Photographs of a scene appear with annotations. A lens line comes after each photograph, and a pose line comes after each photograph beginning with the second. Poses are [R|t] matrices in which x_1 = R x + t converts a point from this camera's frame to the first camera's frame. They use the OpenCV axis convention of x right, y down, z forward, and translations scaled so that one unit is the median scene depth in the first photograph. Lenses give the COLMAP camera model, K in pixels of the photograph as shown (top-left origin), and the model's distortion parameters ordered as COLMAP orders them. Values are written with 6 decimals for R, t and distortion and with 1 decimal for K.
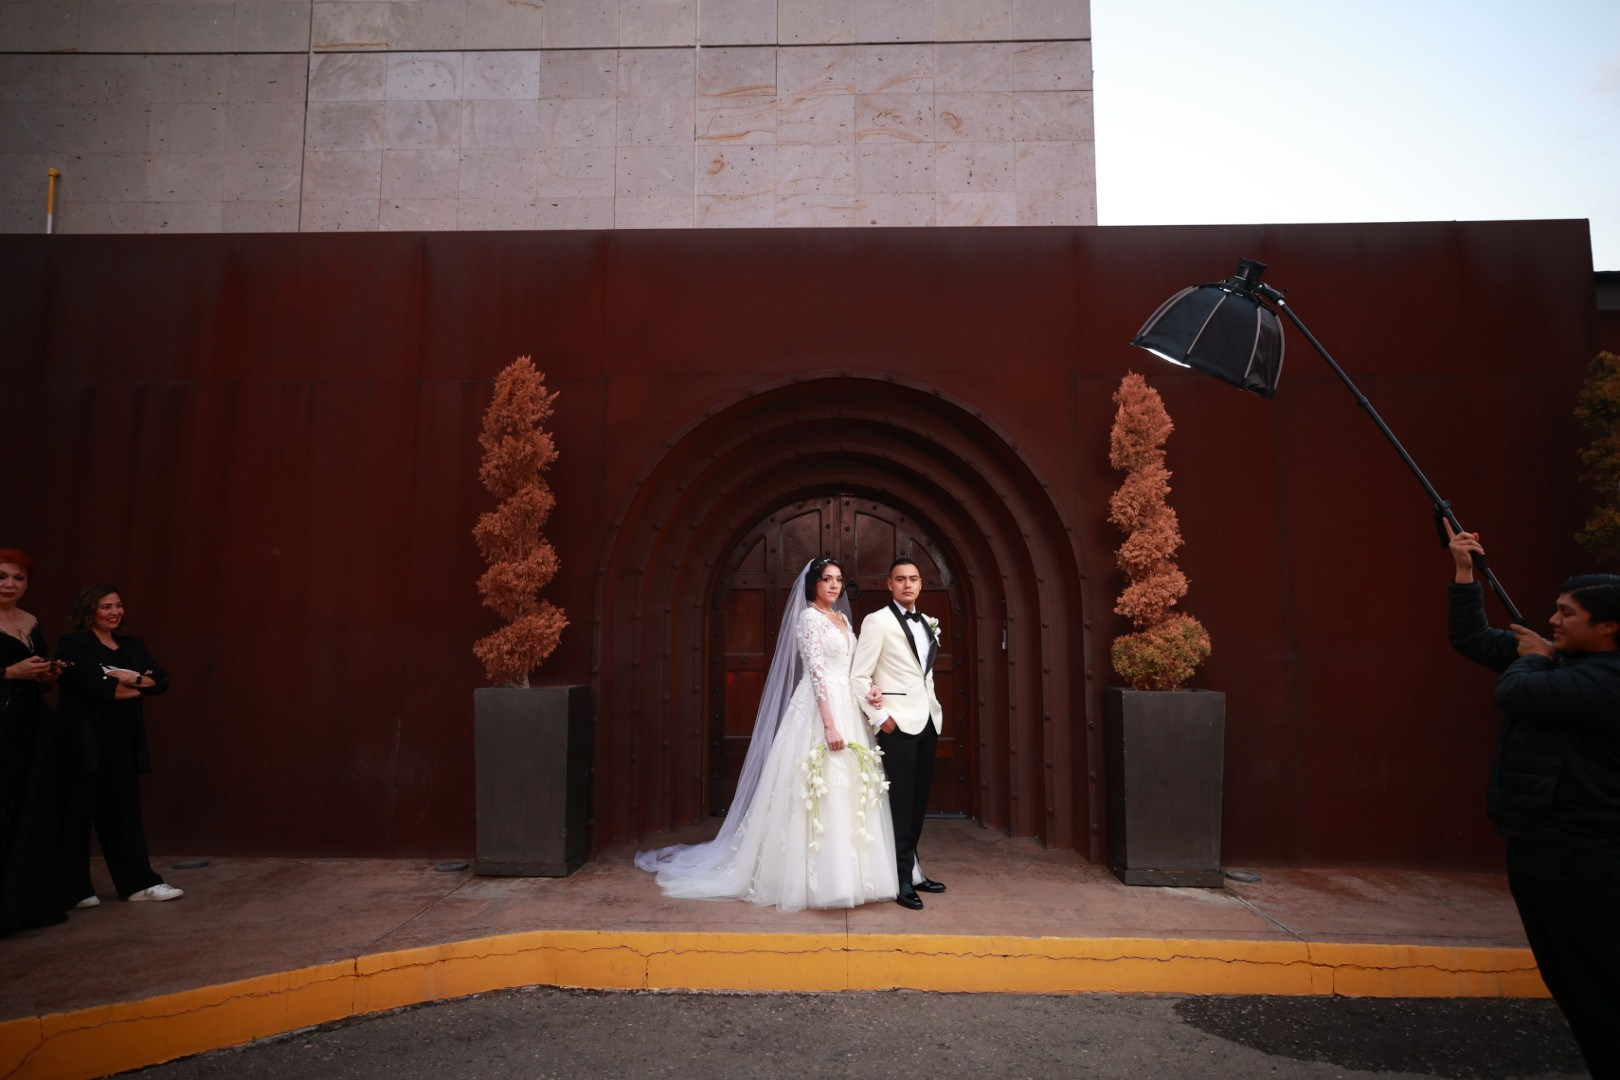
lens RADIAL K [[1016.7, 0, 801.2], [0, 1016.7, 527.5], [0, 0, 1]] dist [-0.032767, -0.000405]
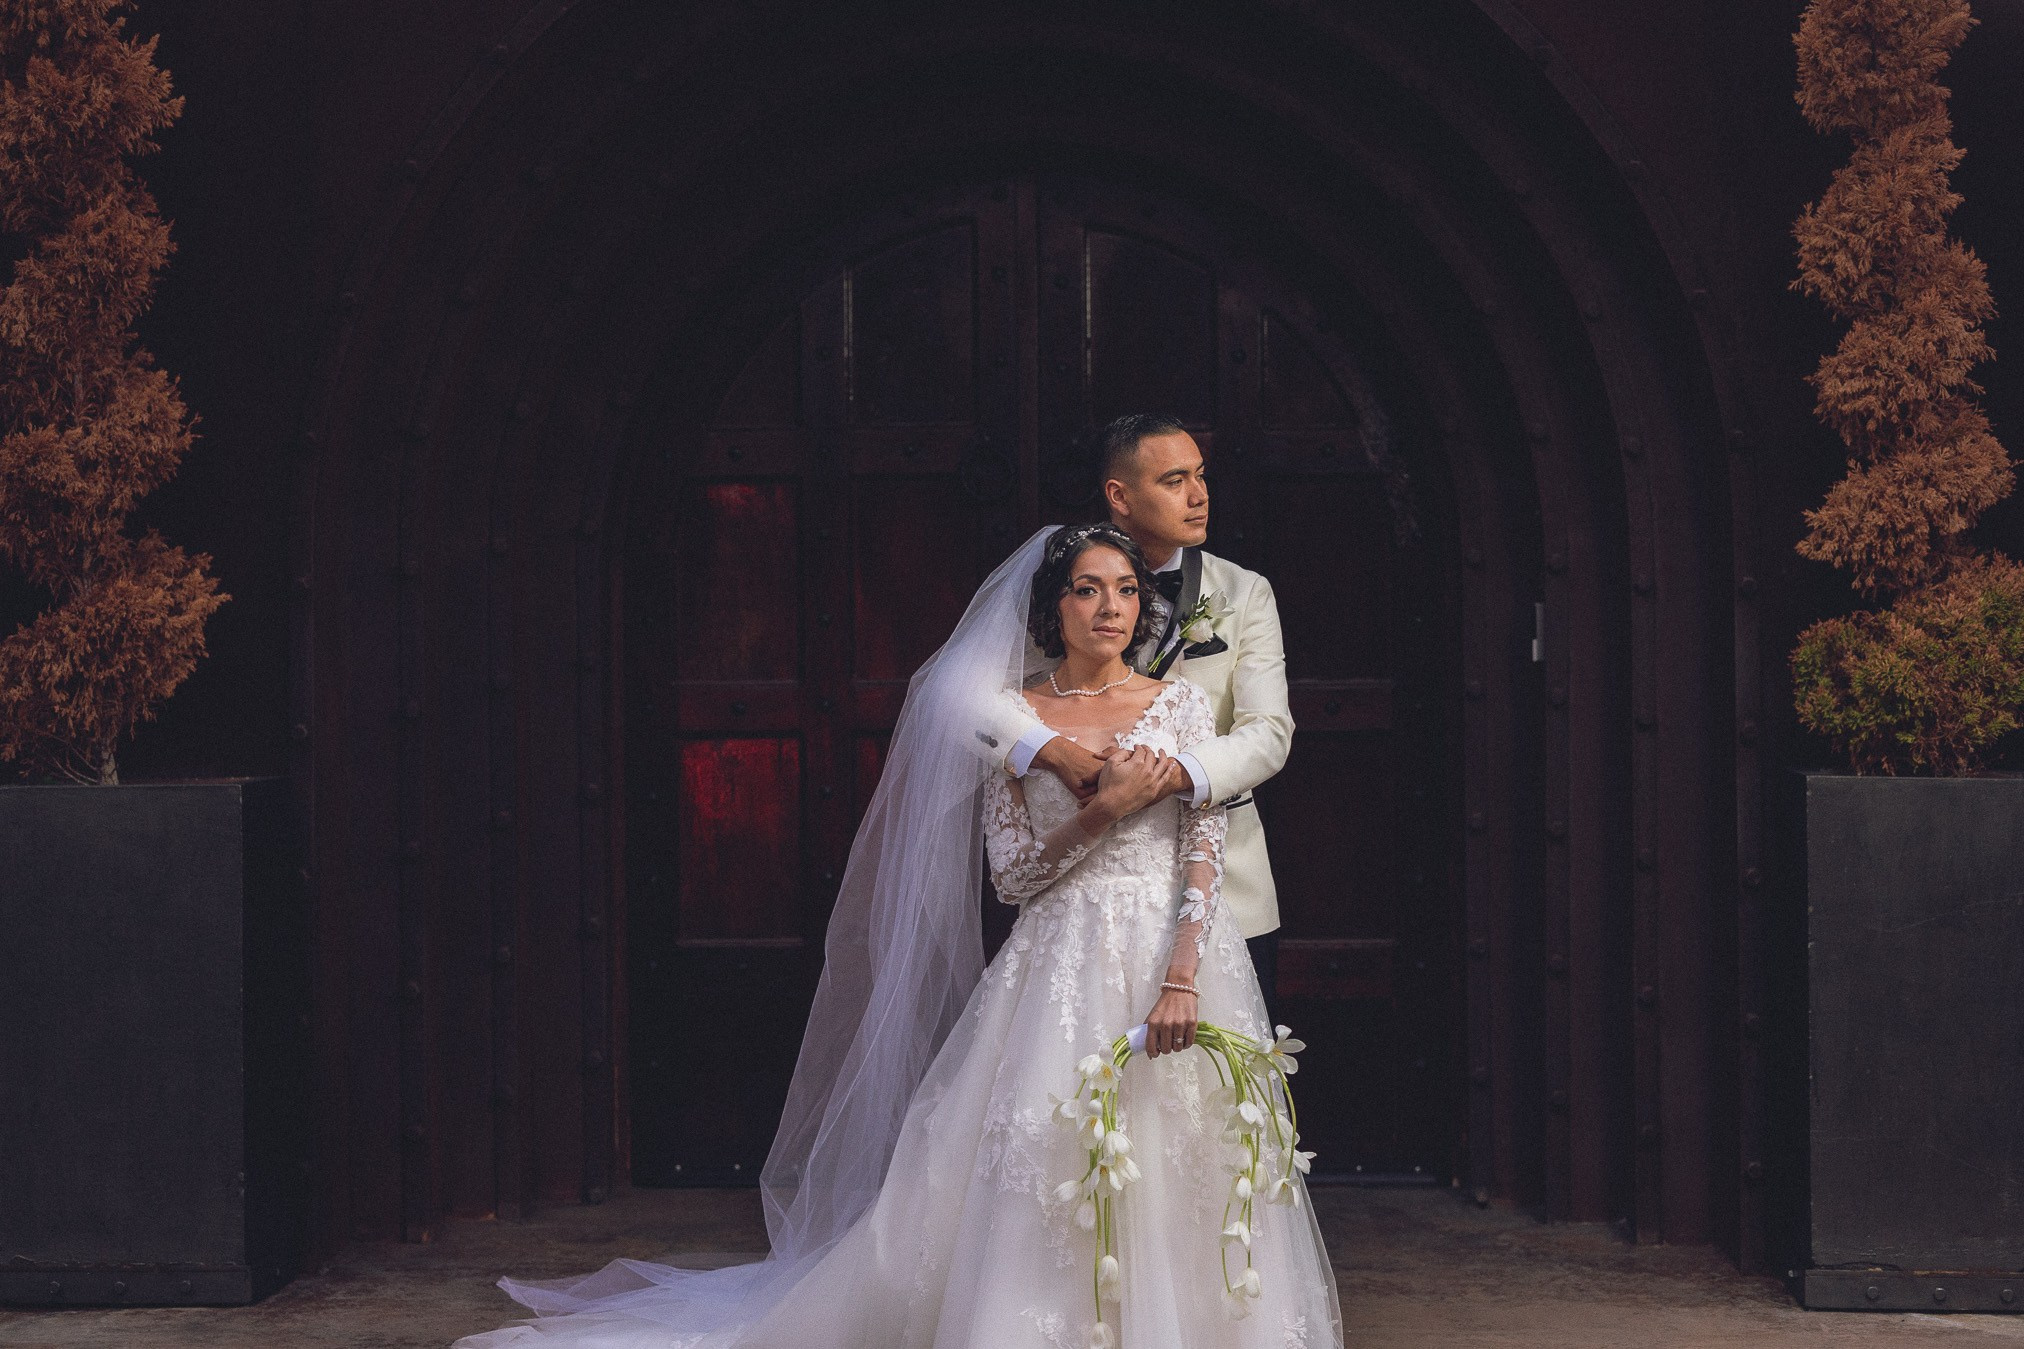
lens RADIAL K [[4855.3, 0, 1013.8], [0, 4855.3, 672.1], [0, 0, 1]] dist [0.071929, 0.000000]
pose [[0.999945, -0.009177, 0.005100, 0.030290], [0.008505, 0.992866, 0.118929, -0.077458], [-0.006155, -0.118879, 0.992890, -0.666394]]
